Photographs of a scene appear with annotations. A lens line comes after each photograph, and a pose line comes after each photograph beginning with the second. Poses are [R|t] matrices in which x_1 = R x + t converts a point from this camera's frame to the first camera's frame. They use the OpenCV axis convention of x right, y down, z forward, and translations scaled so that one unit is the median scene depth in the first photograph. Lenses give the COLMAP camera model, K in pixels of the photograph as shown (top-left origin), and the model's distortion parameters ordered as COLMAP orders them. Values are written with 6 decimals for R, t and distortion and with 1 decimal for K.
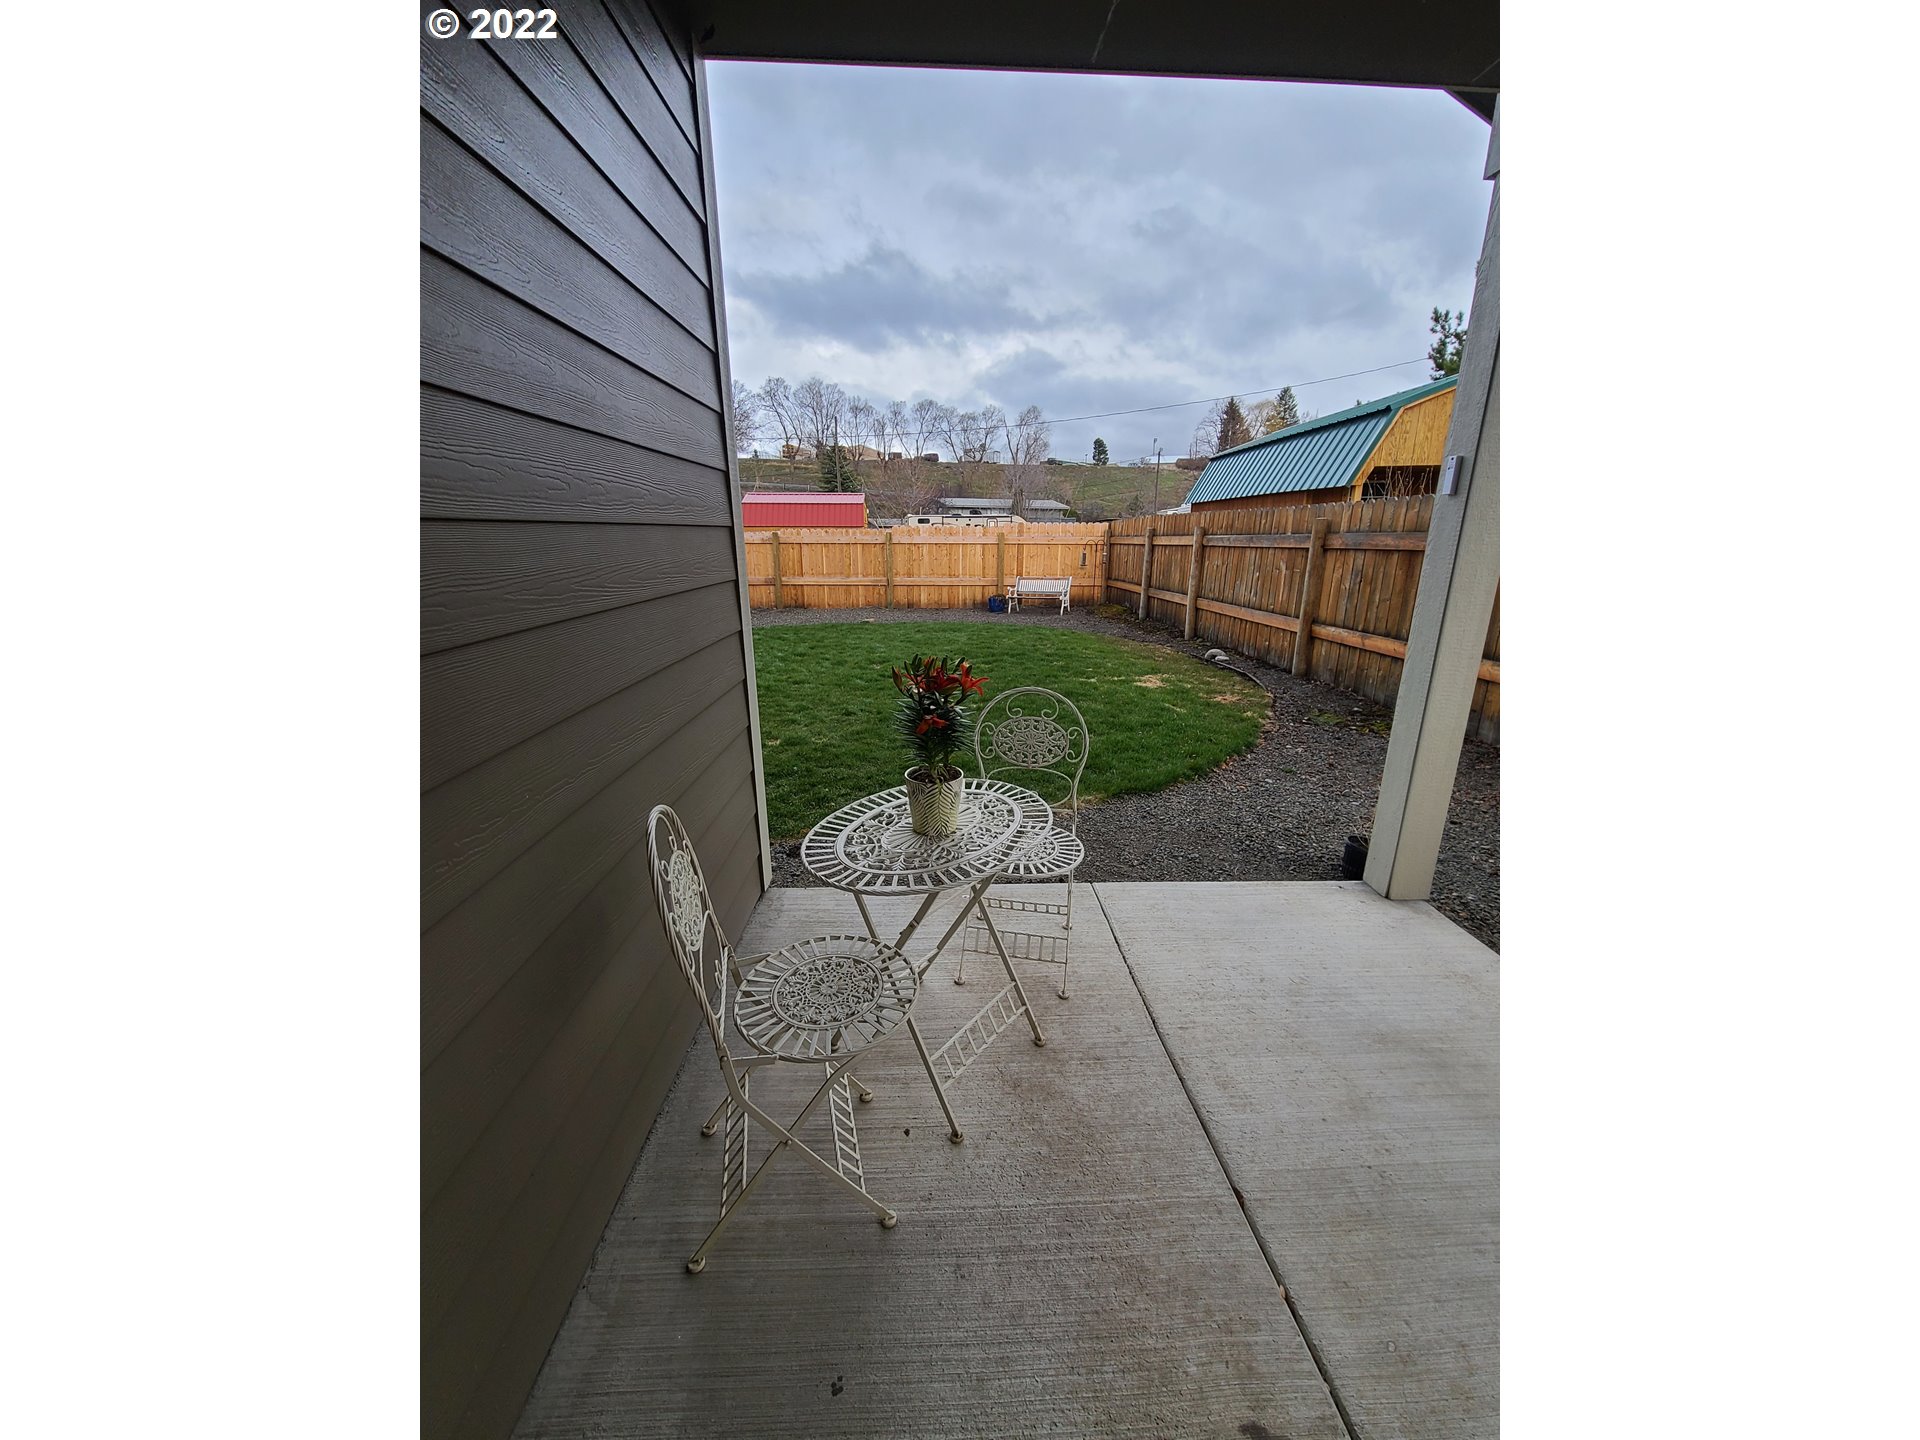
lens RADIAL K [[664.7, 0, 952.4], [0, 664.7, 720.1], [0, 0, 1]] dist [-0.000505, -0.000007]
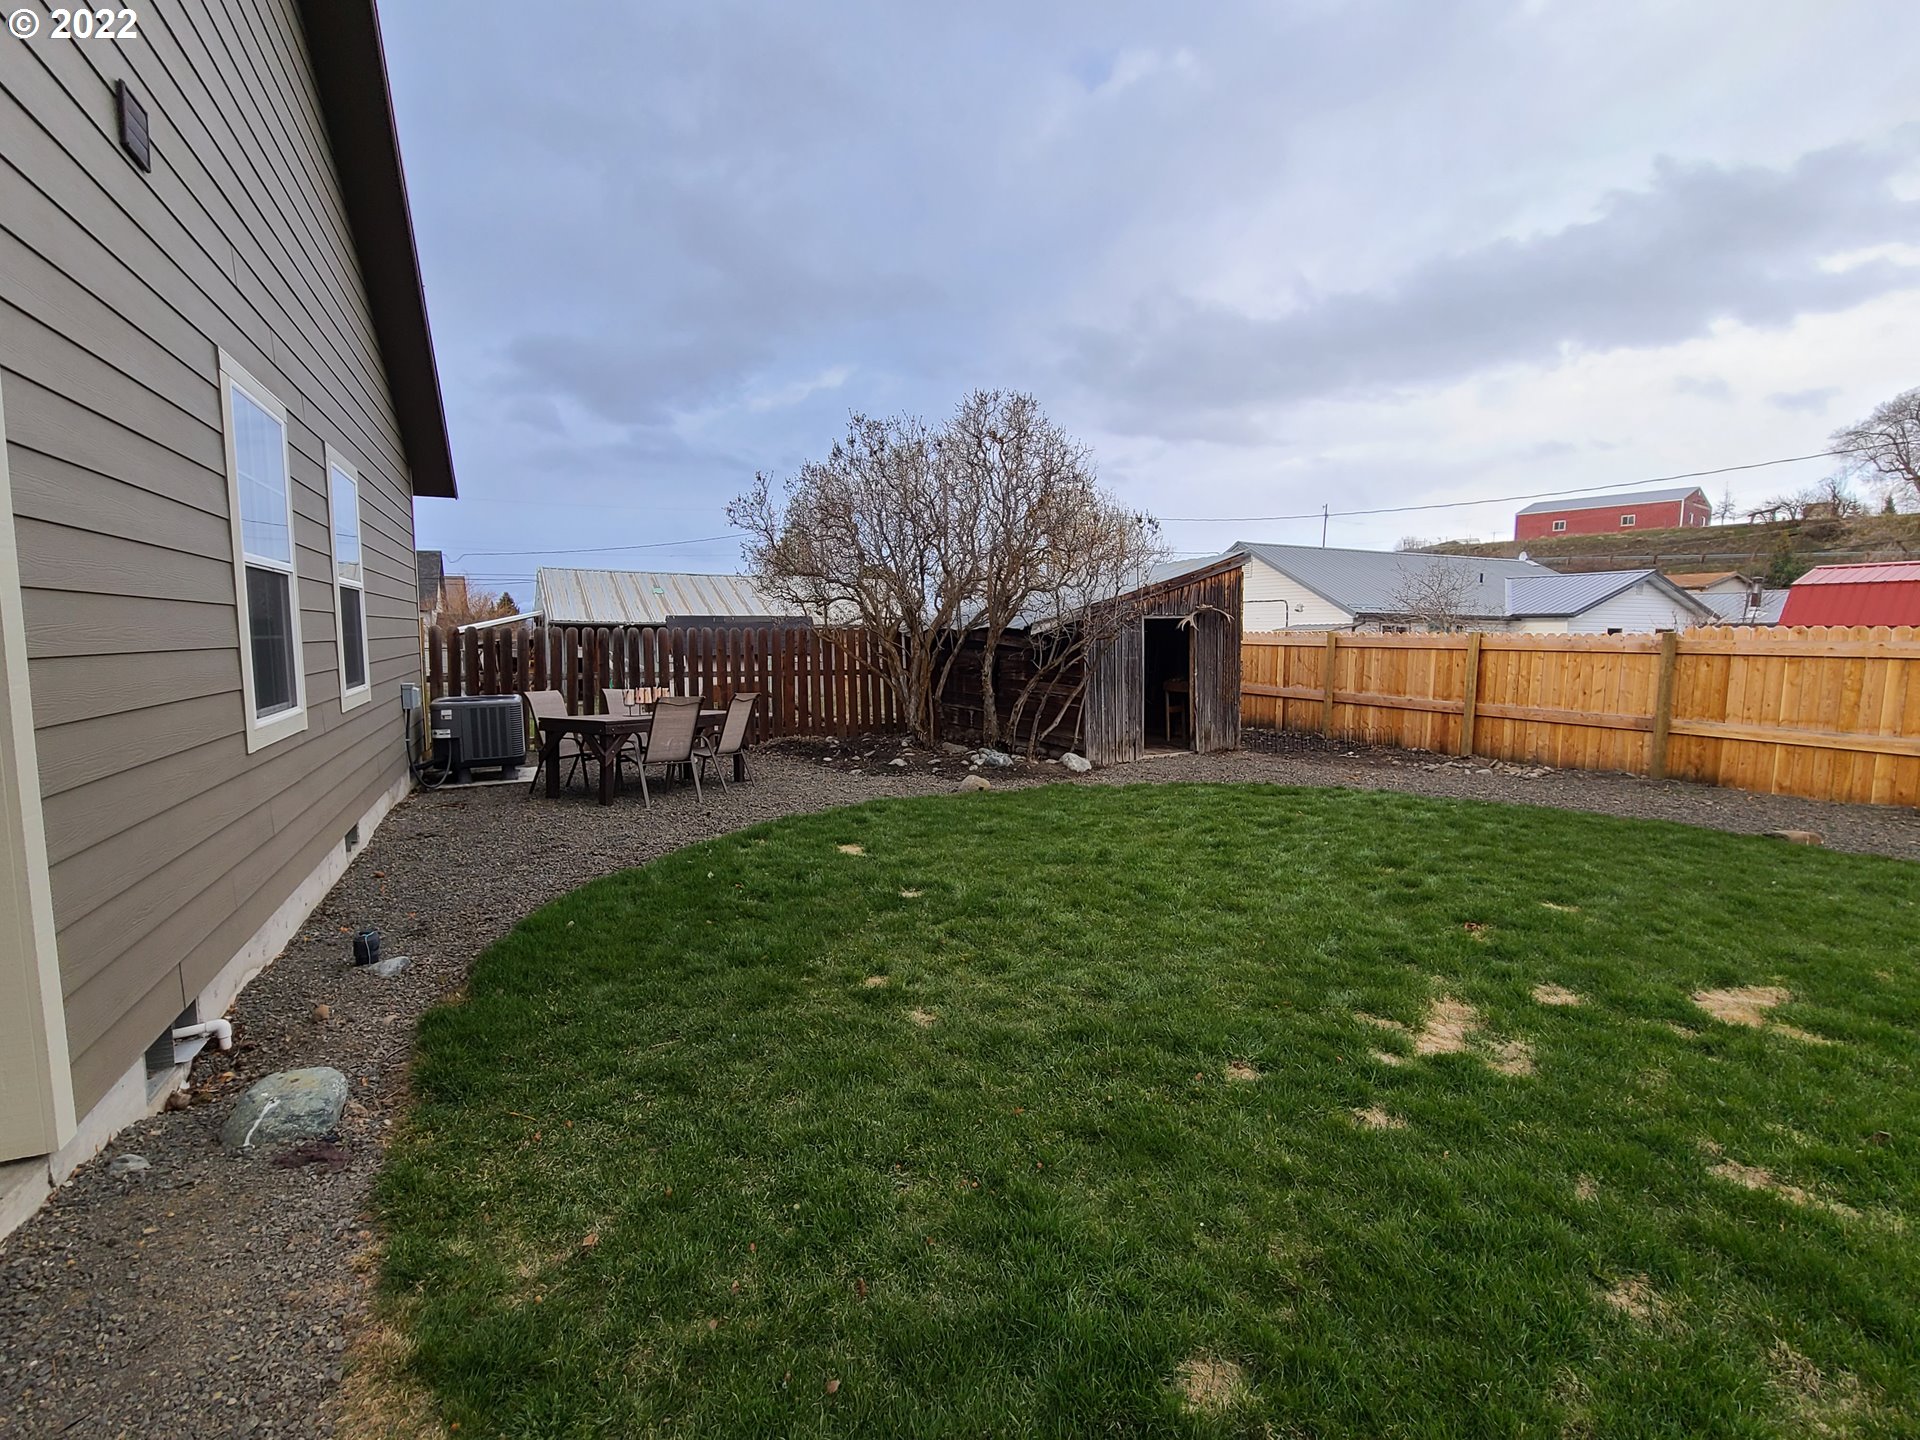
lens RADIAL K [[894.0, 0, 960.7], [0, 894.0, 719.6], [0, 0, 1]] dist [-0.003916, 0.001654]
pose [[0.402858, 0.089660, -0.910860, 0.138463], [-0.255848, 0.966549, -0.018016, -0.064521], [0.878776, 0.240300, 0.412321, 0.248912]]
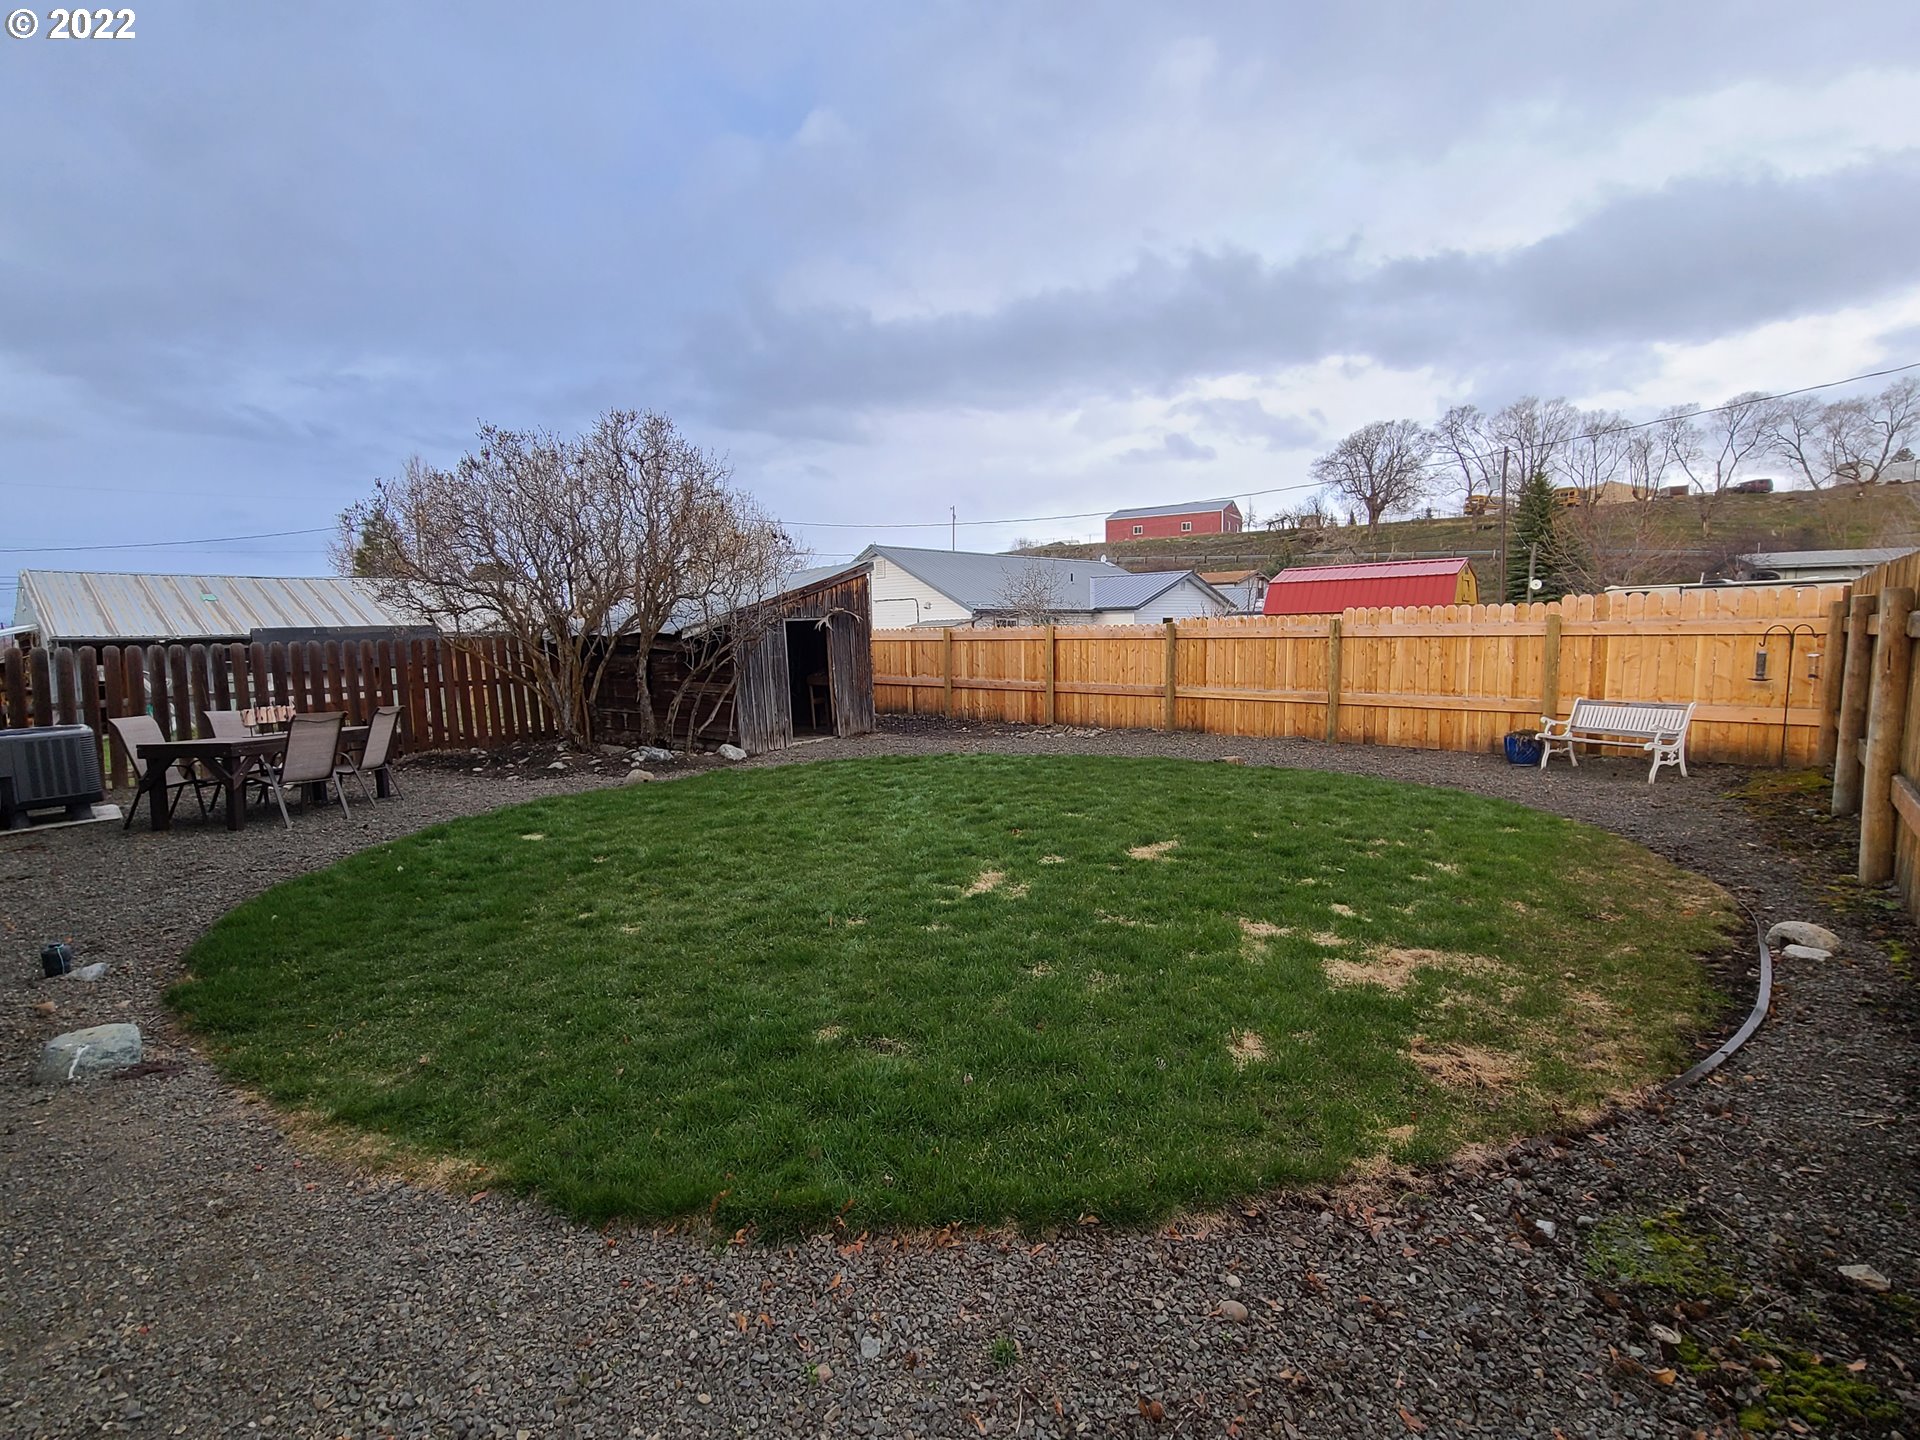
lens RADIAL K [[894.0, 0, 953.8], [0, 894.0, 730.2], [0, 0, 1]] dist [-0.003916, 0.001654]
pose [[0.713310, 0.062877, -0.698023, 0.221921], [-0.170583, 0.981592, -0.085898, -0.052501], [0.679773, 0.180342, 0.710905, 0.198291]]
